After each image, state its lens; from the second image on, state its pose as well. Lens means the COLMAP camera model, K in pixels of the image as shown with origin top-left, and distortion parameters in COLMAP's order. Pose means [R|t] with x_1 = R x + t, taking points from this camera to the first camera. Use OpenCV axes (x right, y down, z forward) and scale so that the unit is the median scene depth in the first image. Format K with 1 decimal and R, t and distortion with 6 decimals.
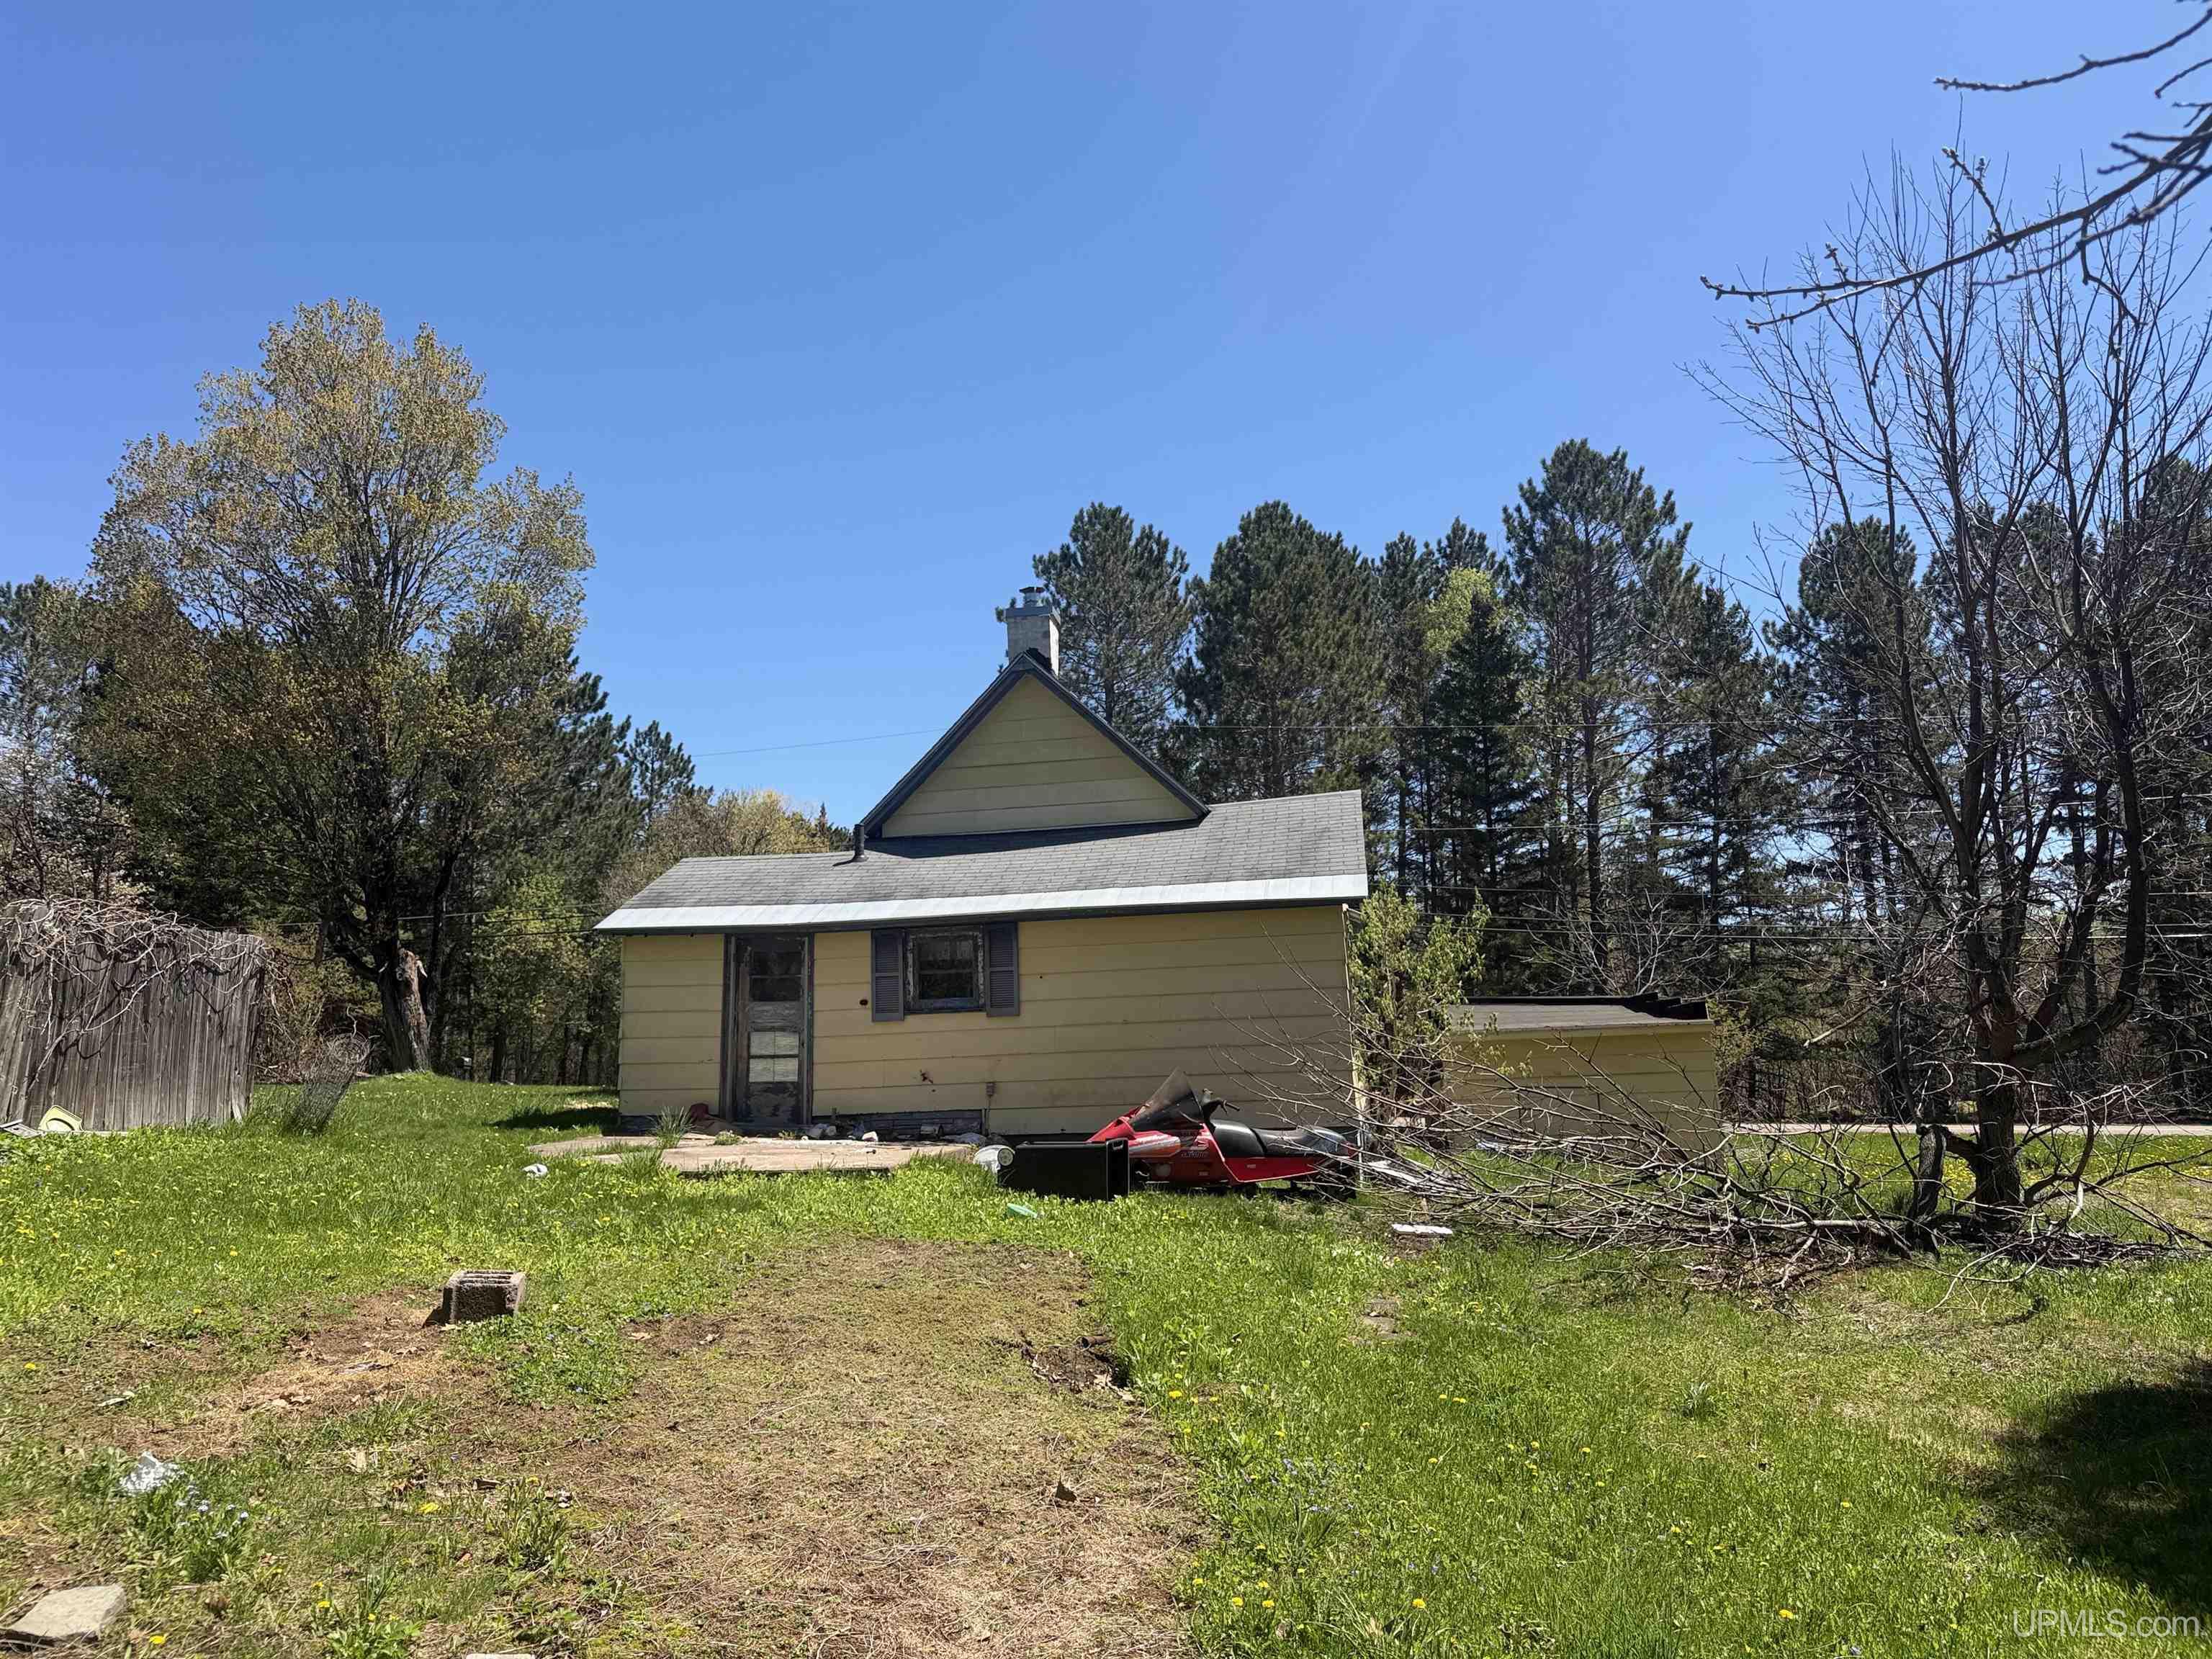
lens RADIAL K [[1521.1, 0, 1037.4], [0, 1521.1, 823.8], [0, 0, 1]] dist [0.139989, -0.203629]
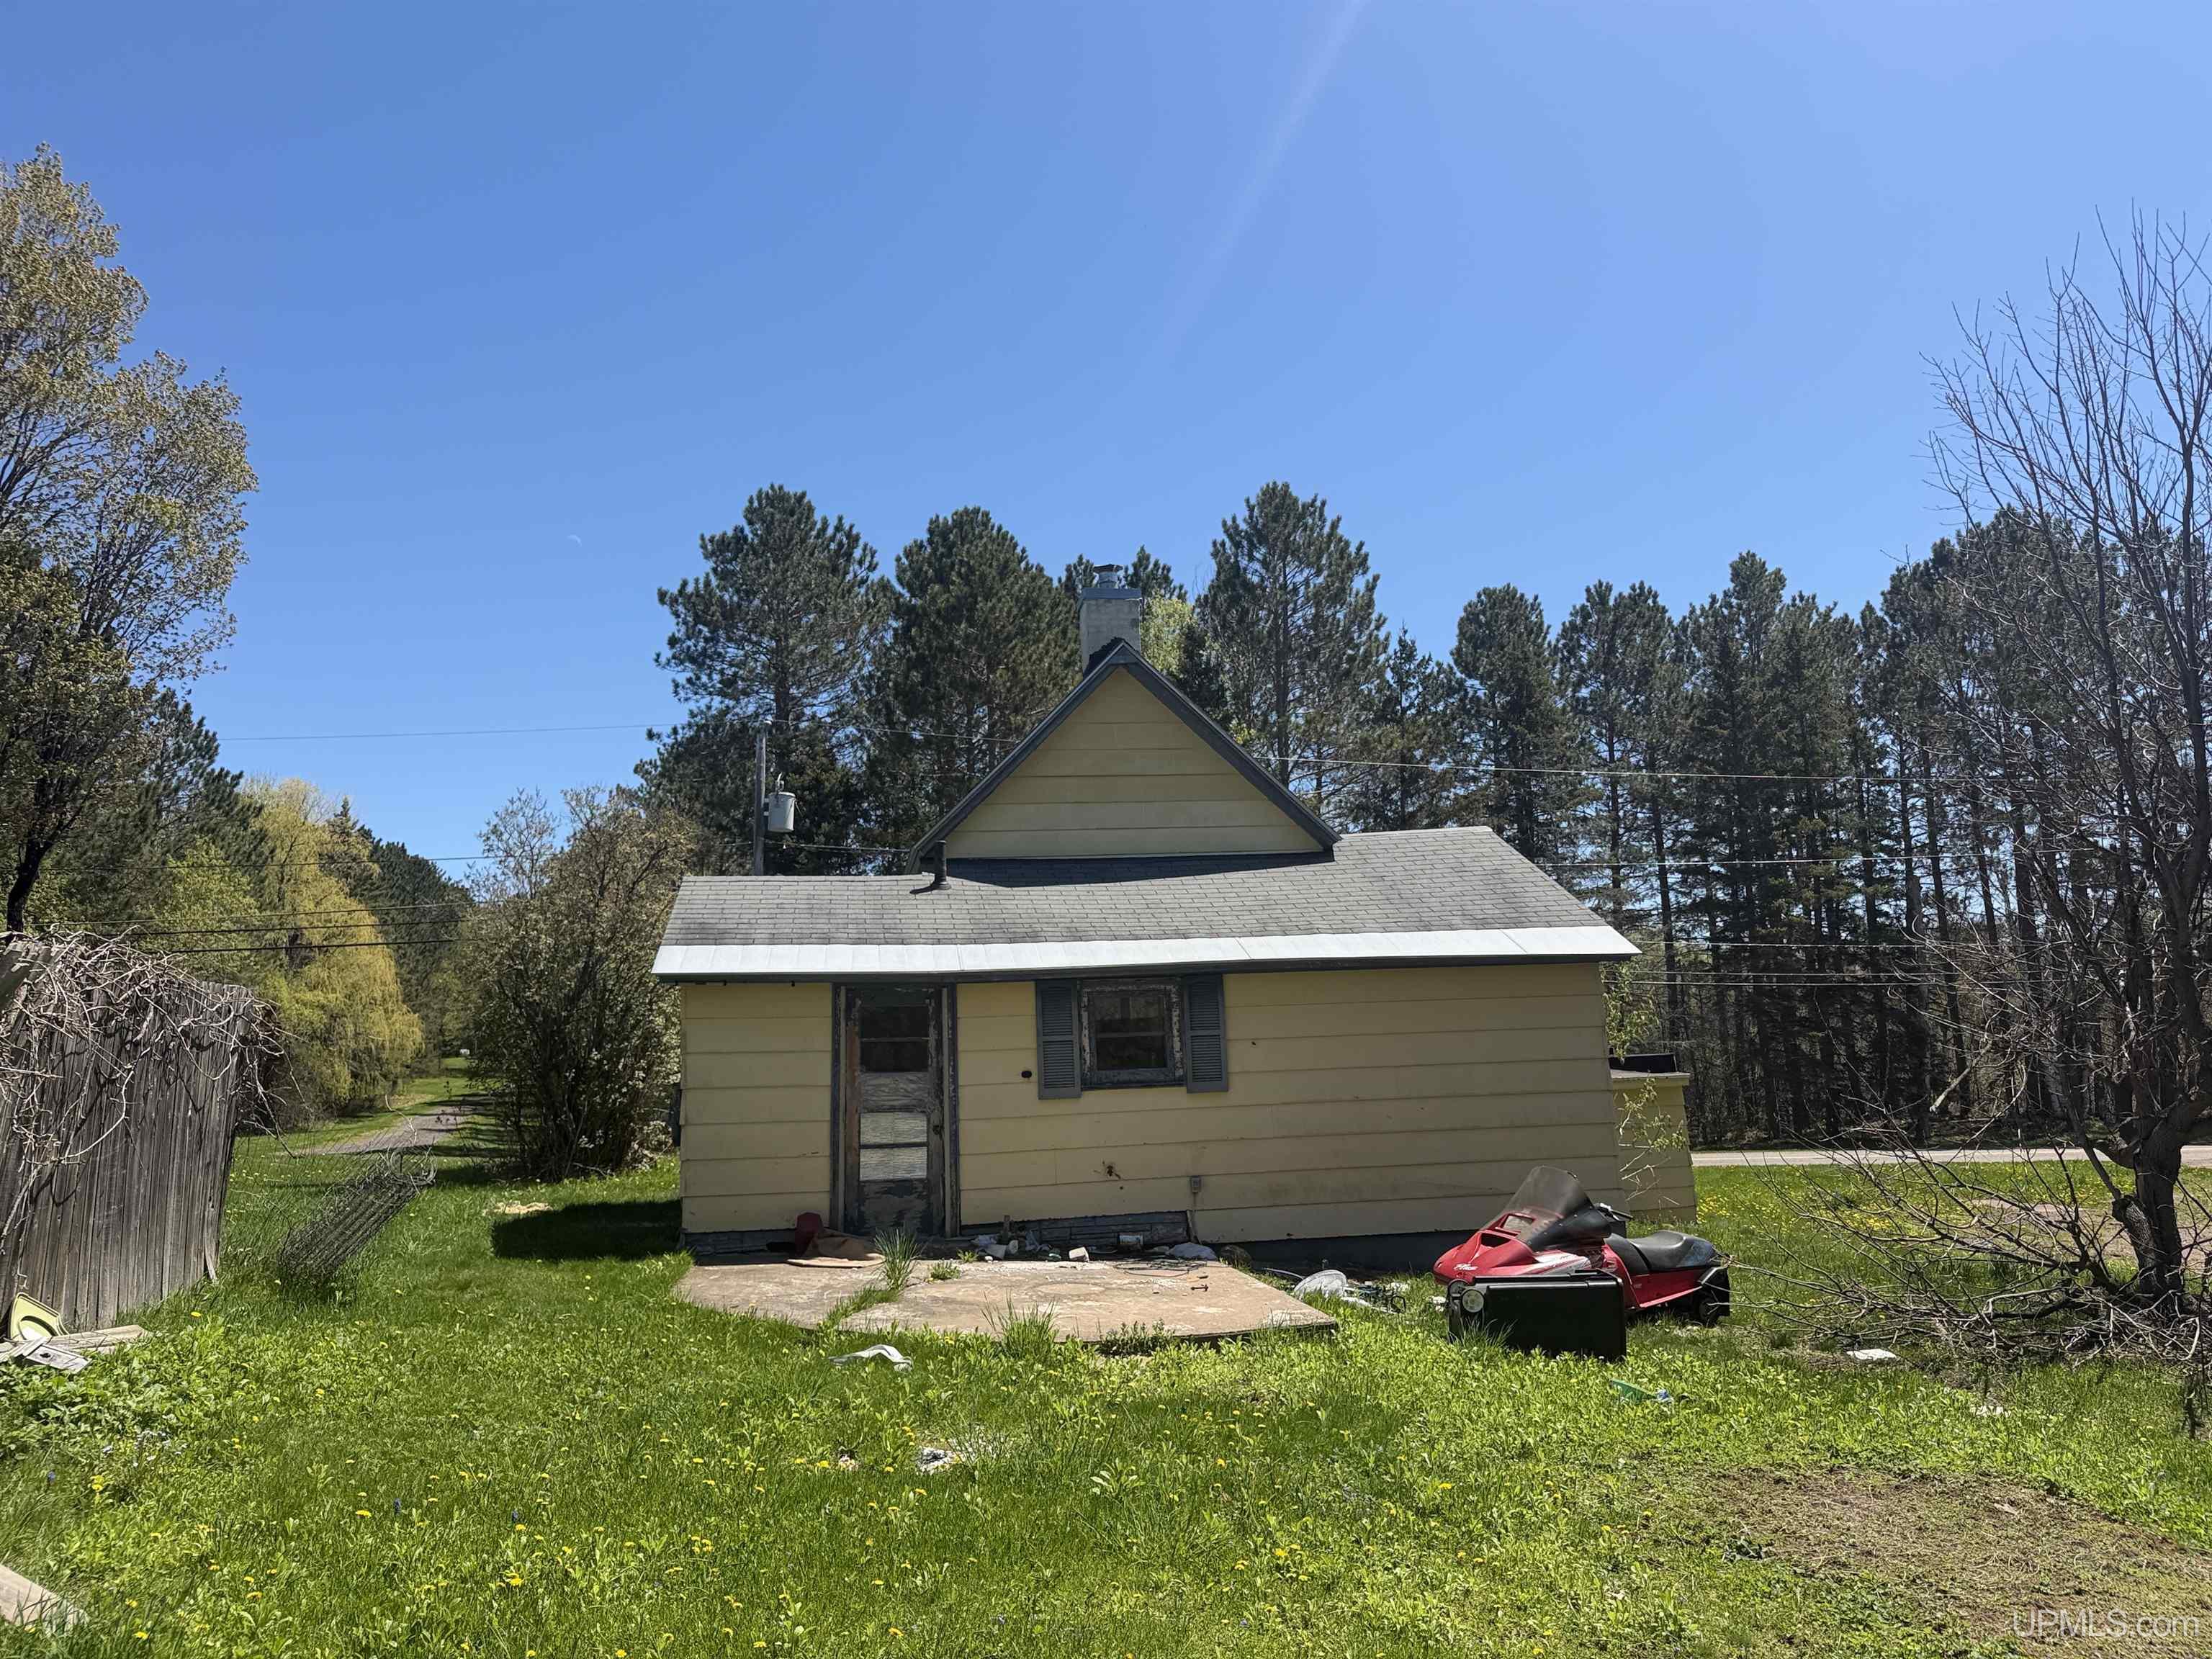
lens RADIAL K [[1555.4, 0, 1106.0], [0, 1555.4, 829.5], [0, 0, 1]] dist [0.121219, -0.134970]
pose [[0.942669, 0.044682, 0.330724, -0.335164], [-0.042157, 0.999001, -0.014807, 0.002753], [-0.331055, 0.000016, 0.943611, 0.233605]]
